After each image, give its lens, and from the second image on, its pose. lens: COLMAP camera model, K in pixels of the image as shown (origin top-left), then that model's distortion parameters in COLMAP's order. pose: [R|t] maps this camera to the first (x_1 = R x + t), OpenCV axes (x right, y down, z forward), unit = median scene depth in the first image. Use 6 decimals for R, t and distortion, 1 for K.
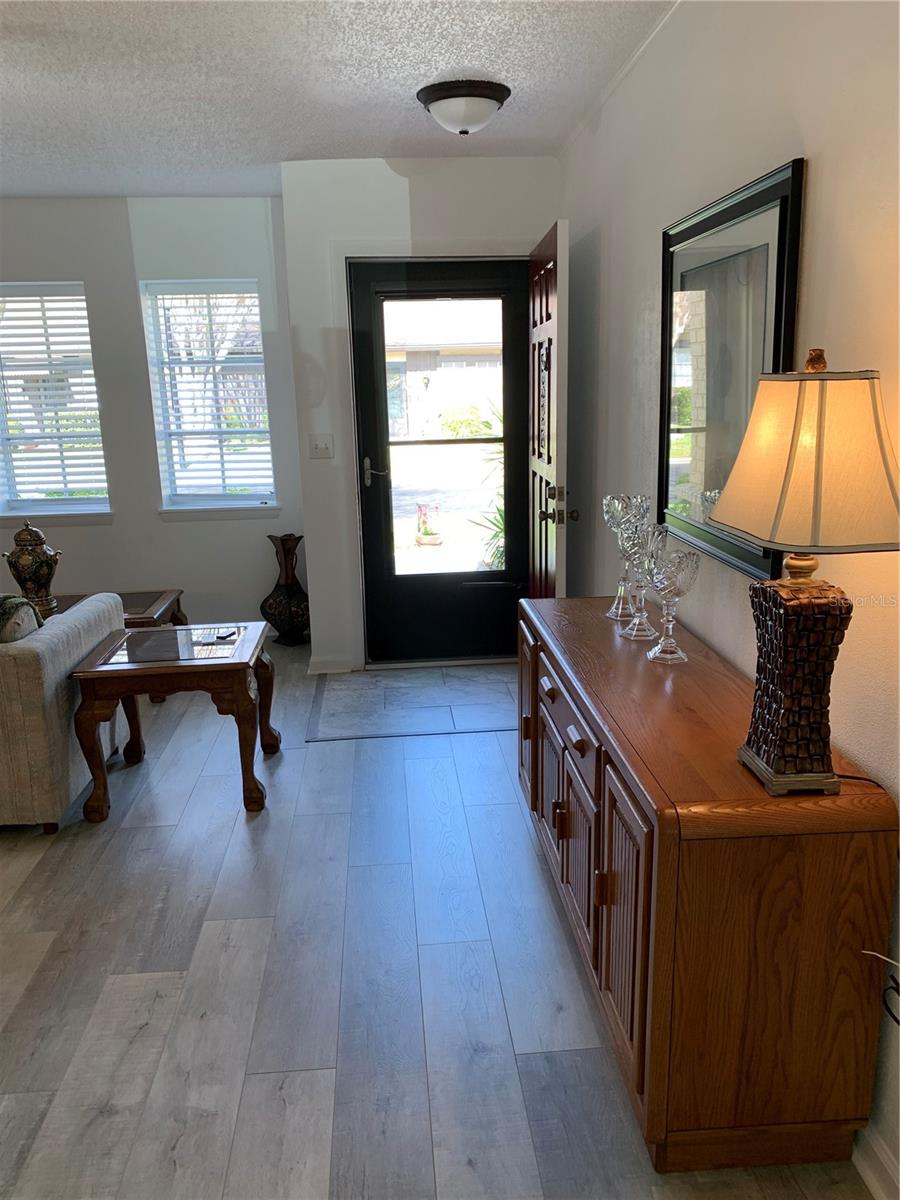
lens RADIAL K [[895.7, 0, 447.5], [0, 895.7, 592.1], [0, 0, 1]] dist [0.048472, -0.063524]
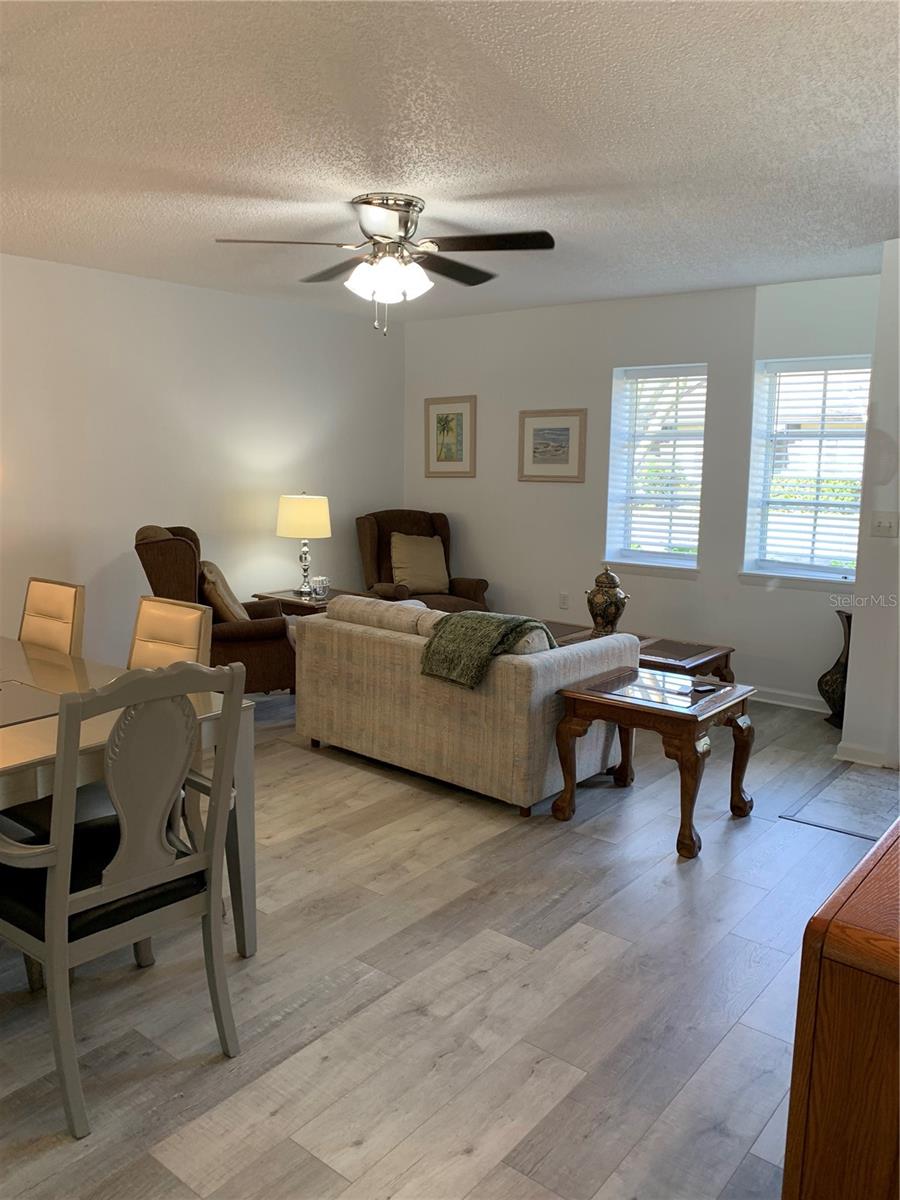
lens RADIAL K [[887.0, 0, 443.5], [0, 887.0, 595.0], [0, 0, 1]] dist [0.005511, -0.027126]
pose [[0.726781, 0.137666, -0.672932, 0.243608], [-0.182684, 0.983164, 0.003829, -0.010582], [0.662130, 0.120151, 0.739694, 0.009155]]
